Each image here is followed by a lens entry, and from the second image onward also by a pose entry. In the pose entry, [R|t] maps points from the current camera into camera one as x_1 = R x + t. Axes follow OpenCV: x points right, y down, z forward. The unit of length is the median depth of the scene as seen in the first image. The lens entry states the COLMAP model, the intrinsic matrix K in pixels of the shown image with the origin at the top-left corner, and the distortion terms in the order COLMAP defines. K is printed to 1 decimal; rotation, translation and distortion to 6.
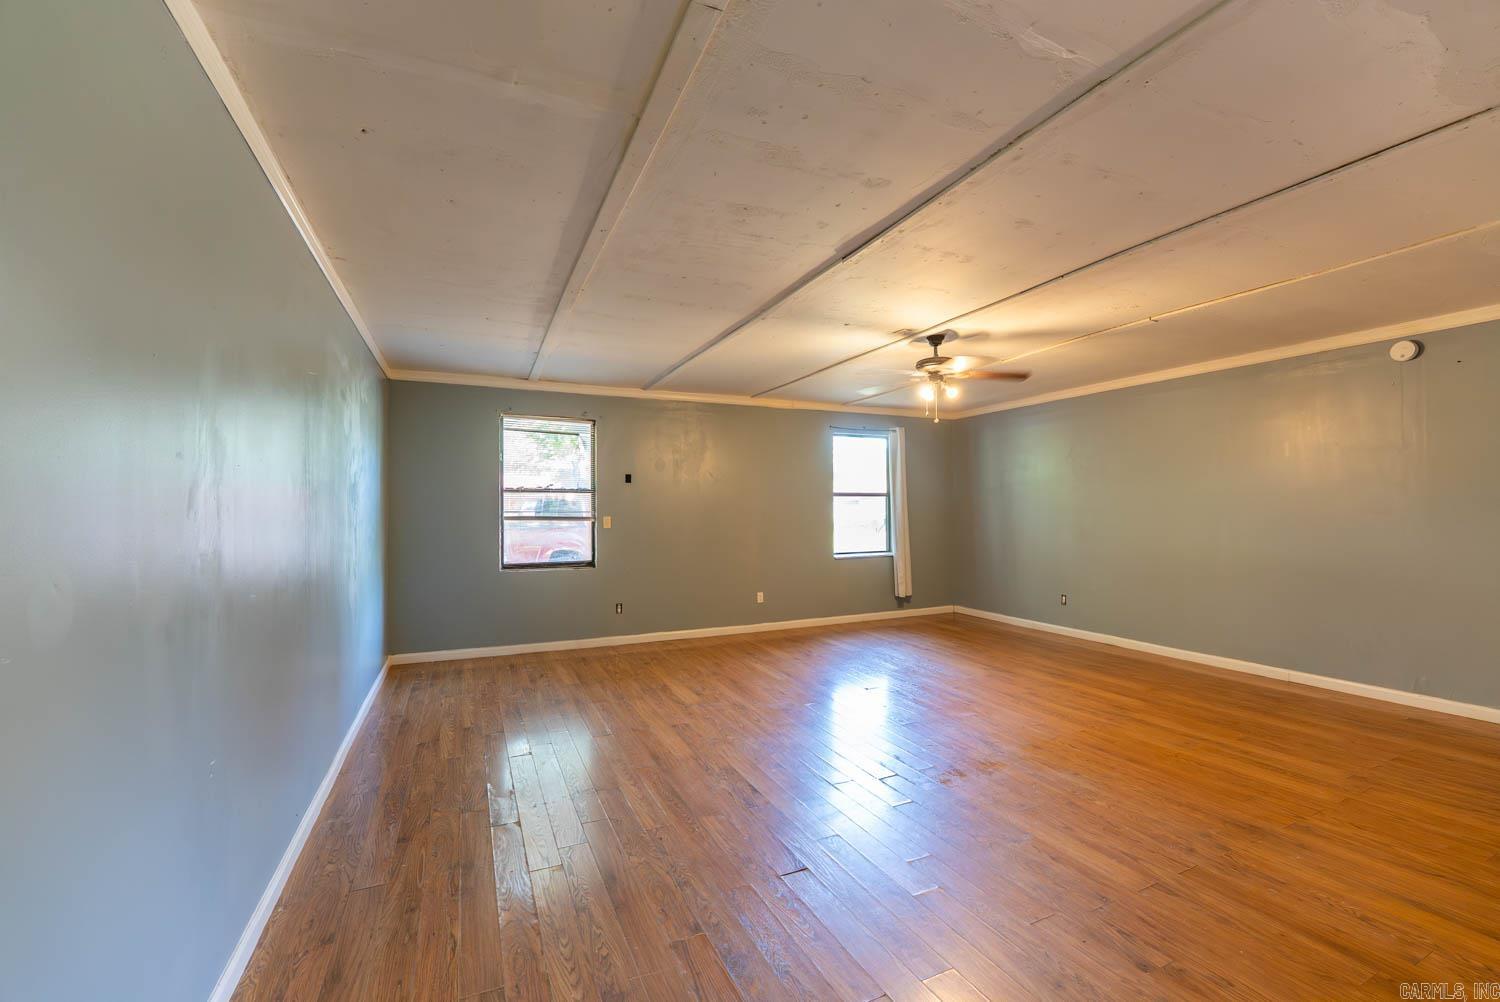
lens RADIAL K [[612.6, 0, 743.9], [0, 612.6, 502.4], [0, 0, 1]] dist [-0.025594, 0.003049]
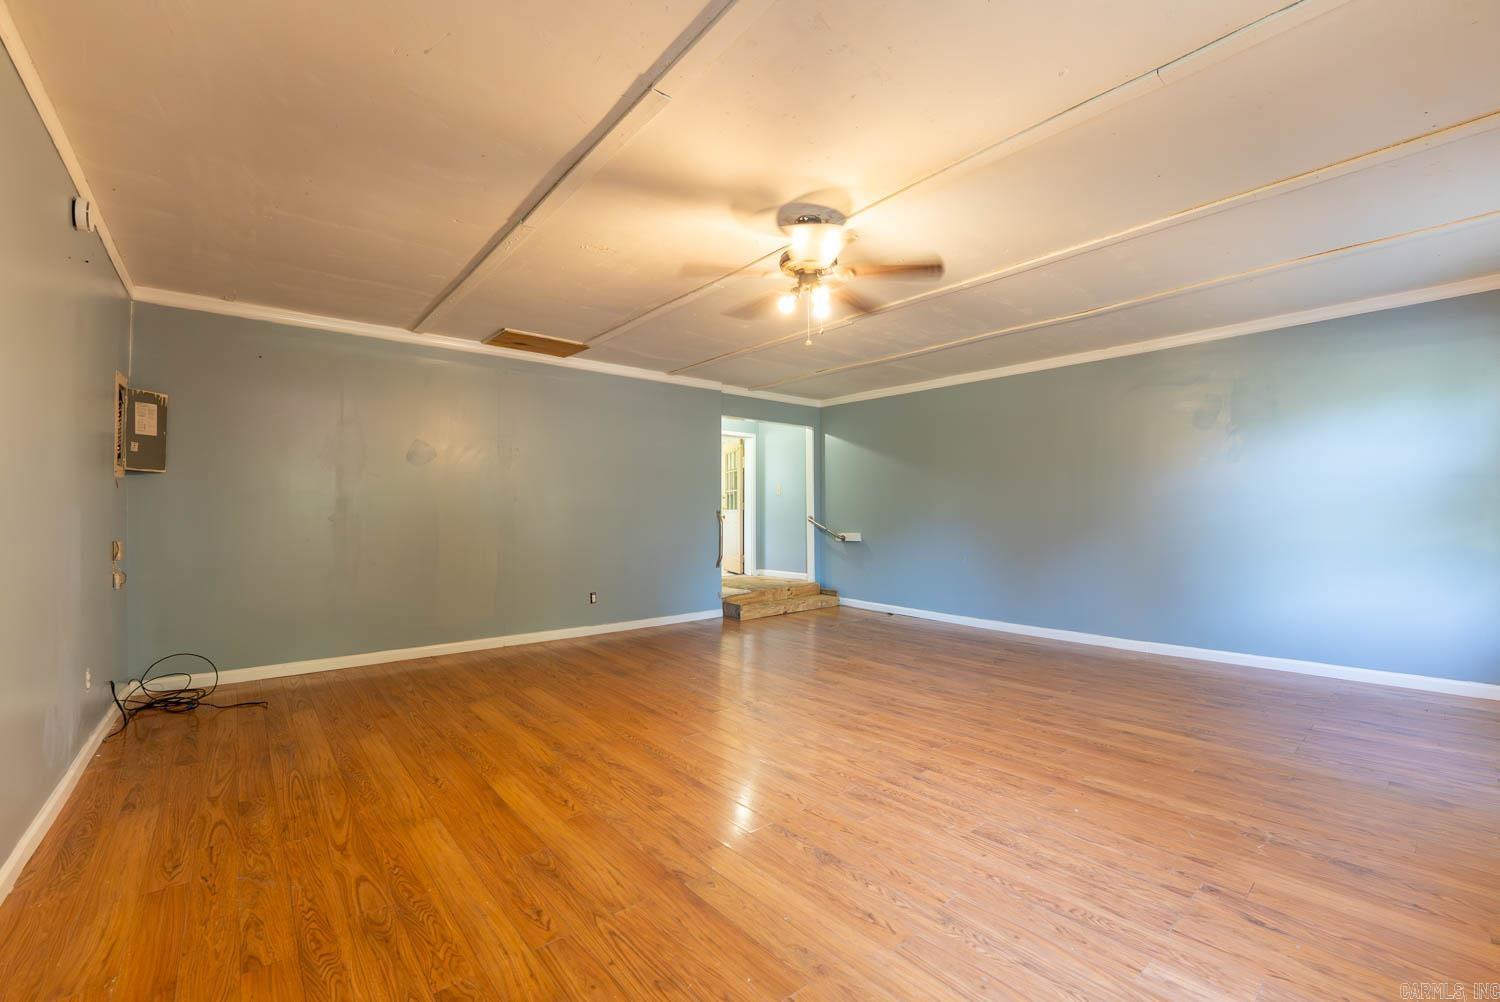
lens RADIAL K [[612.6, 0, 742.5], [0, 612.6, 505.6], [0, 0, 1]] dist [-0.025594, 0.003049]
pose [[-0.963880, 0.003552, -0.266312, 0.414640], [0.009316, 0.999749, -0.020386, 0.044909], [0.266173, -0.022131, -0.963671, 1.191717]]
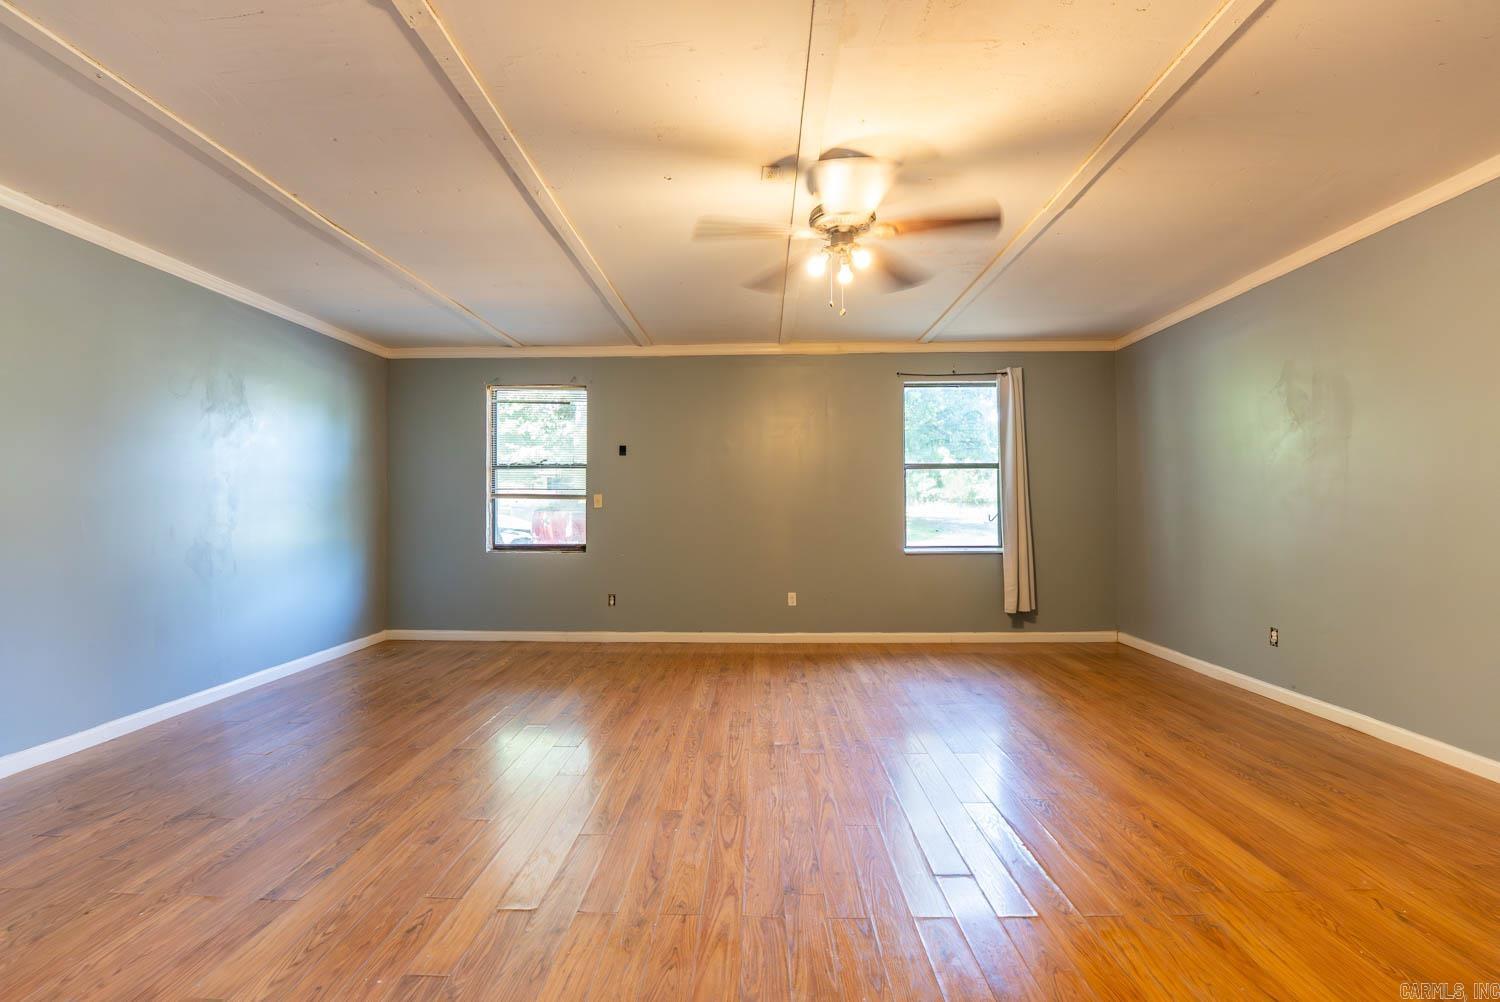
lens RADIAL K [[612.6, 0, 747.1], [0, 612.6, 503.2], [0, 0, 1]] dist [-0.025594, 0.003049]
pose [[0.899478, -0.003573, -0.436951, 0.357569], [0.003498, 0.999993, -0.000977, 0.037959], [0.436952, -0.000650, 0.899485, 0.309763]]
